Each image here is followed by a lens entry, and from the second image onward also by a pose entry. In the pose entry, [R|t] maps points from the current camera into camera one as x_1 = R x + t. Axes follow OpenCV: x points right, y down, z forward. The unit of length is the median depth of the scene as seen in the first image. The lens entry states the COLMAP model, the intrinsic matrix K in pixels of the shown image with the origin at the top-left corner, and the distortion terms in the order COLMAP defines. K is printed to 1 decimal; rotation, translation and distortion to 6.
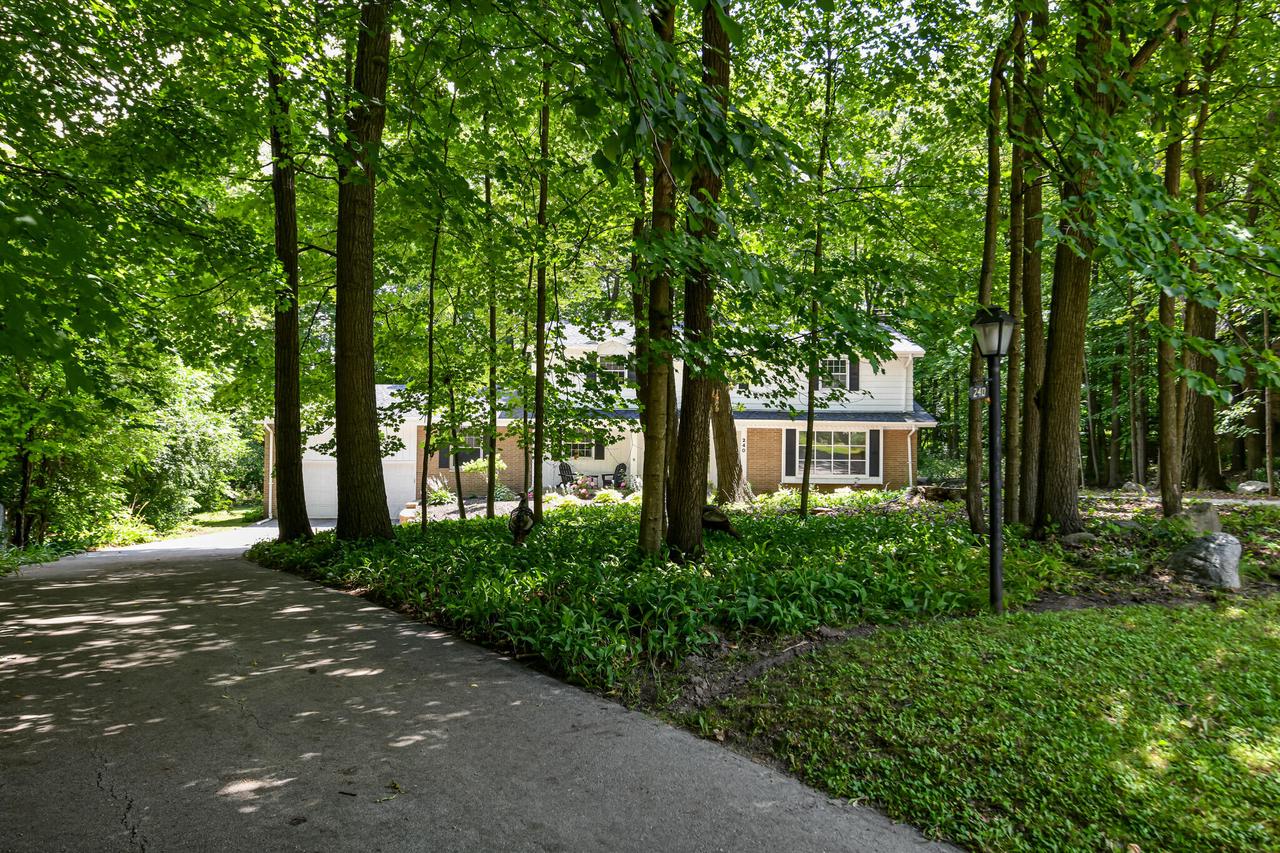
lens RADIAL K [[818.0, 0, 640.0], [0, 818.0, 426.5], [0, 0, 1]] dist [0.000106, 0.000787]
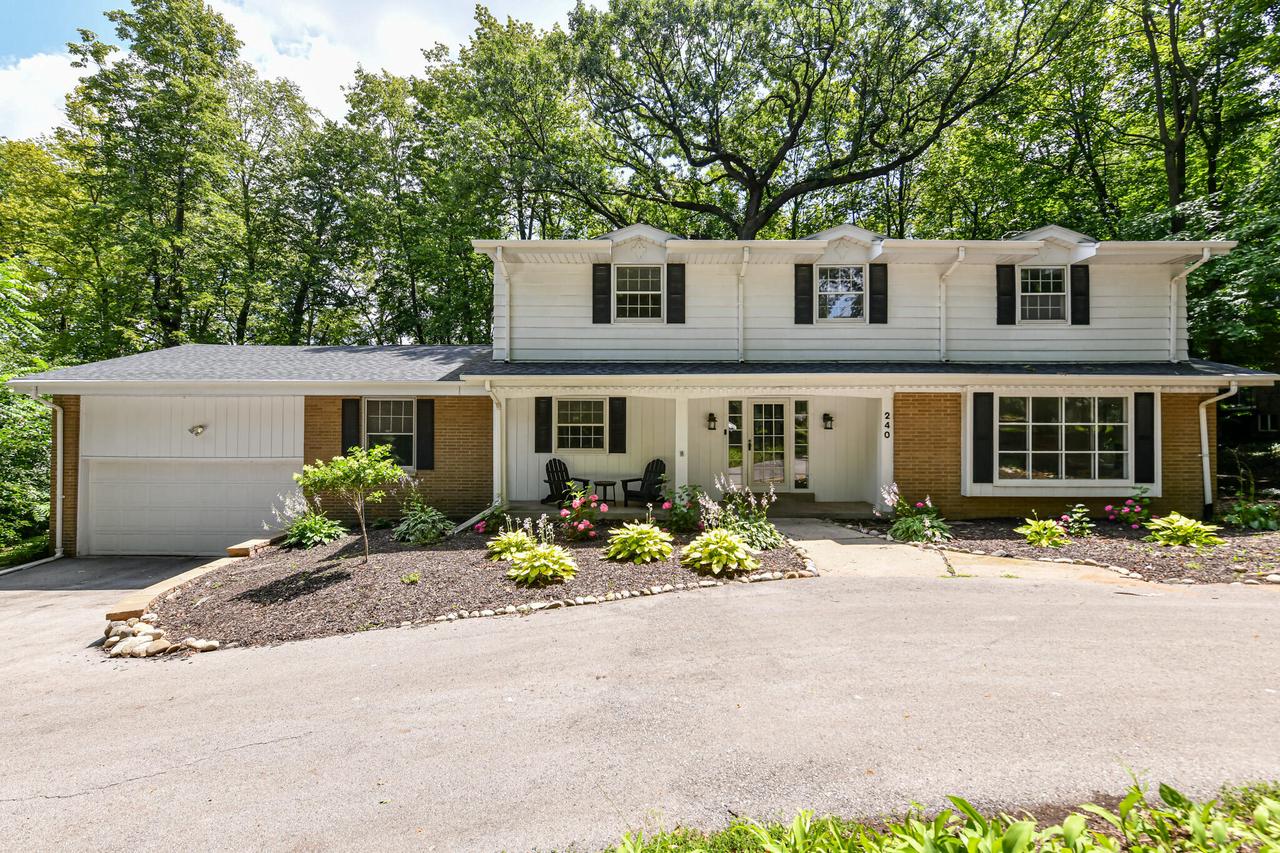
lens RADIAL K [[526.6, 0, 642.6], [0, 526.6, 427.2], [0, 0, 1]] dist [-0.003739, -0.000508]
pose [[0.999943, -0.007059, 0.008002, -0.036695], [0.007036, 0.999971, 0.002867, 0.022697], [-0.008022, -0.002810, 0.999964, 0.666968]]
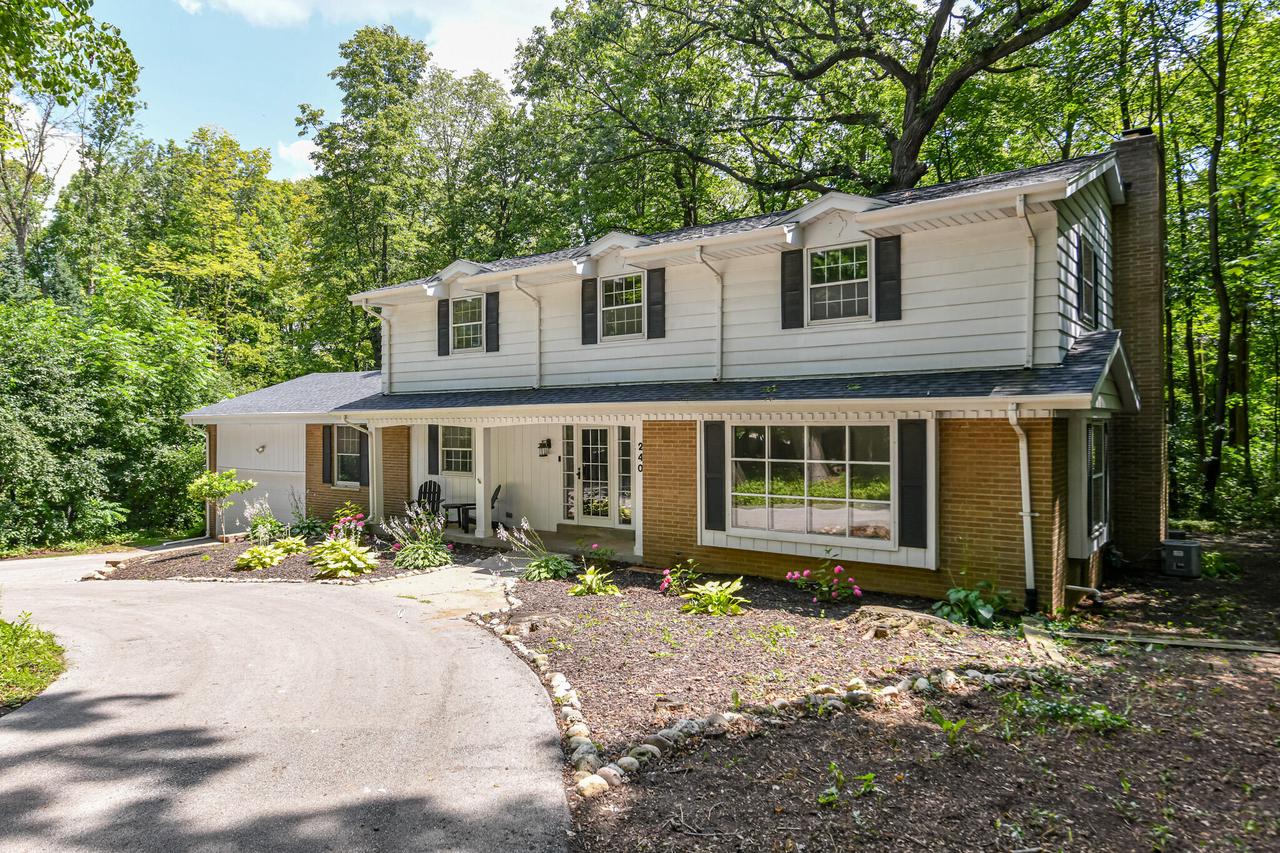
lens RADIAL K [[818.0, 0, 640.0], [0, 818.0, 426.5], [0, 0, 1]] dist [0.000106, 0.000787]
pose [[0.808457, -0.009625, -0.588477, 0.404465], [0.016668, 0.999840, 0.006545, 0.002527], [0.588319, -0.015100, 0.808488, 0.629704]]
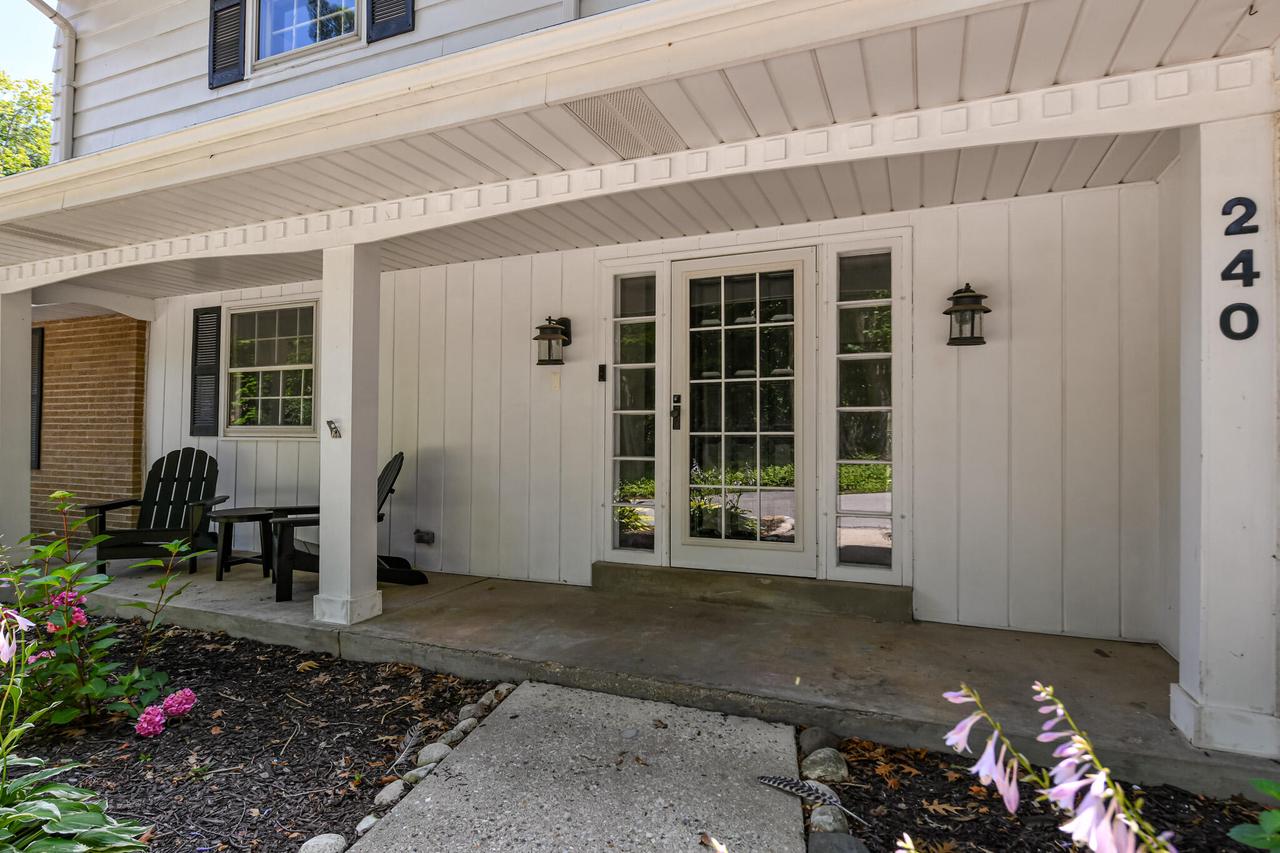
lens RADIAL K [[644.0, 0, 570.4], [0, 644.0, 424.3], [0, 0, 1]] dist [-0.000213, 0.000086]
pose [[0.925900, -0.011085, -0.377607, 0.077427], [0.003732, 0.999789, -0.020197, 0.042819], [0.377751, 0.017291, 0.925746, 0.909350]]
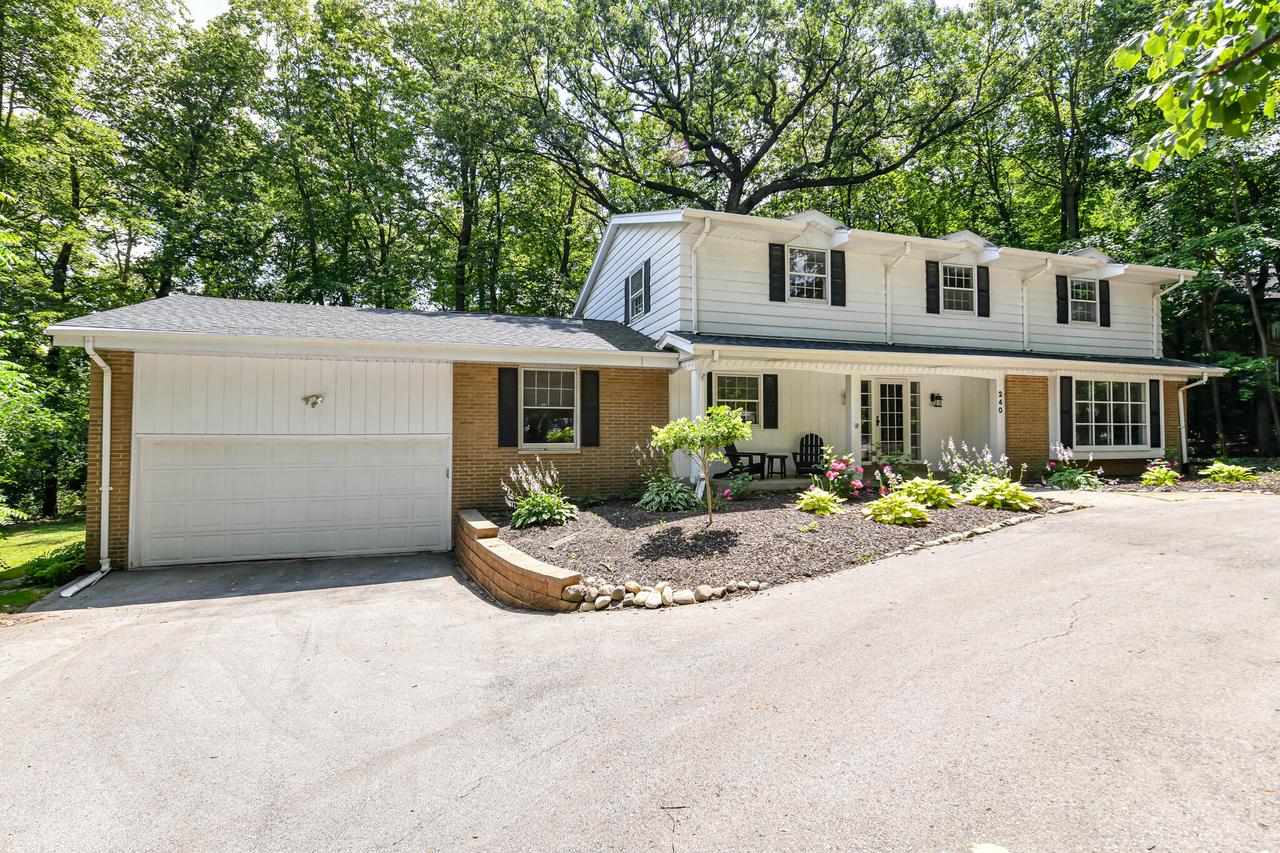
lens RADIAL K [[594.3, 0, 638.3], [0, 594.3, 424.7], [0, 0, 1]] dist [-0.003421, -0.000257]
pose [[0.948927, -0.005612, 0.315446, -0.287910], [0.008735, 0.999926, -0.008487, 0.042505], [-0.315375, 0.010809, 0.948905, 0.660766]]
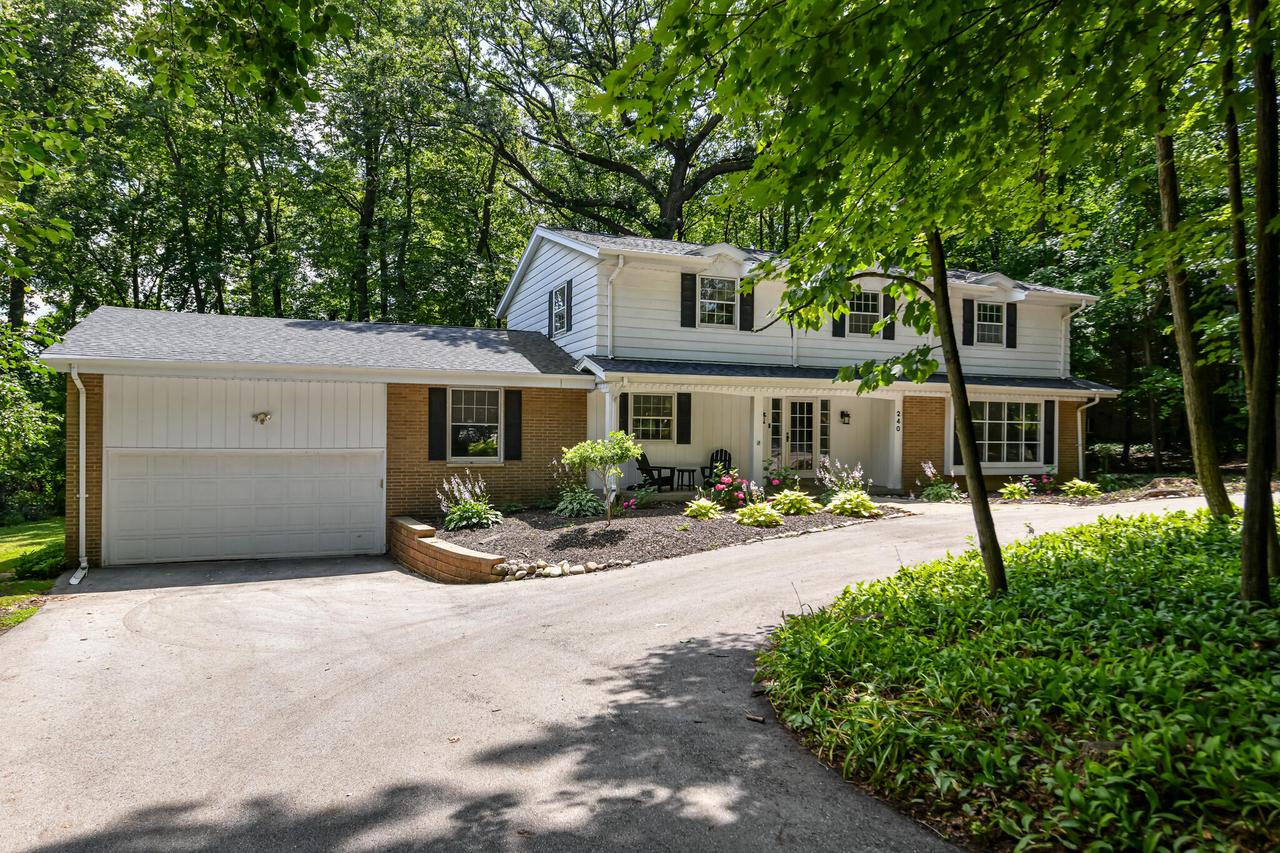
lens RADIAL K [[803.9, 0, 635.9], [0, 803.9, 448.4], [0, 0, 1]] dist [0.003667, 0.001042]
pose [[0.924401, -0.007586, 0.381347, -0.334002], [-0.002762, 0.999643, 0.026581, 0.028941], [-0.381413, -0.025625, 0.924050, 0.471581]]
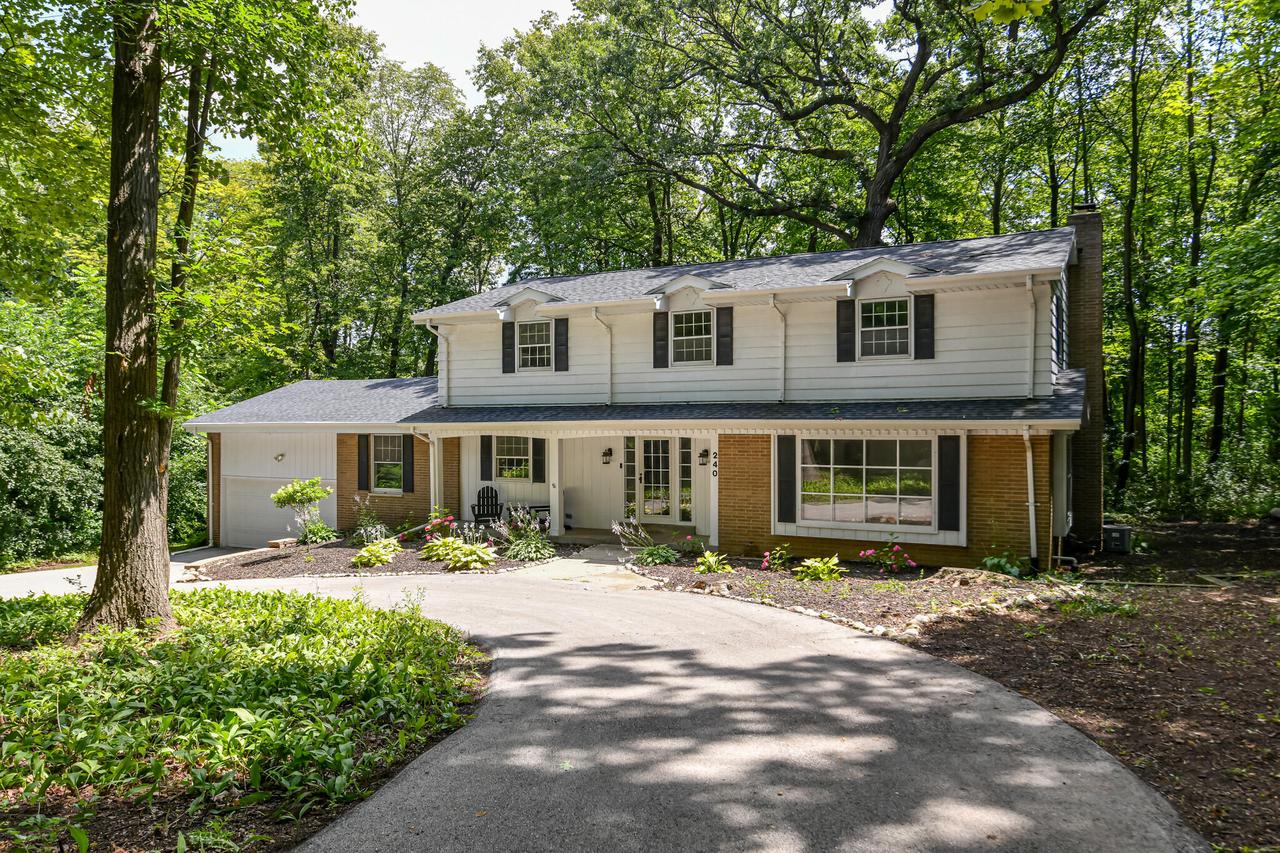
lens RADIAL K [[885.9, 0, 679.9], [0, 885.9, 437.0], [0, 0, 1]] dist [-0.000308, 0.000128]
pose [[0.897733, -0.004053, -0.440522, 0.376685], [0.014135, 0.999708, 0.019608, -0.008084], [0.440314, -0.023830, 0.897528, 0.447067]]
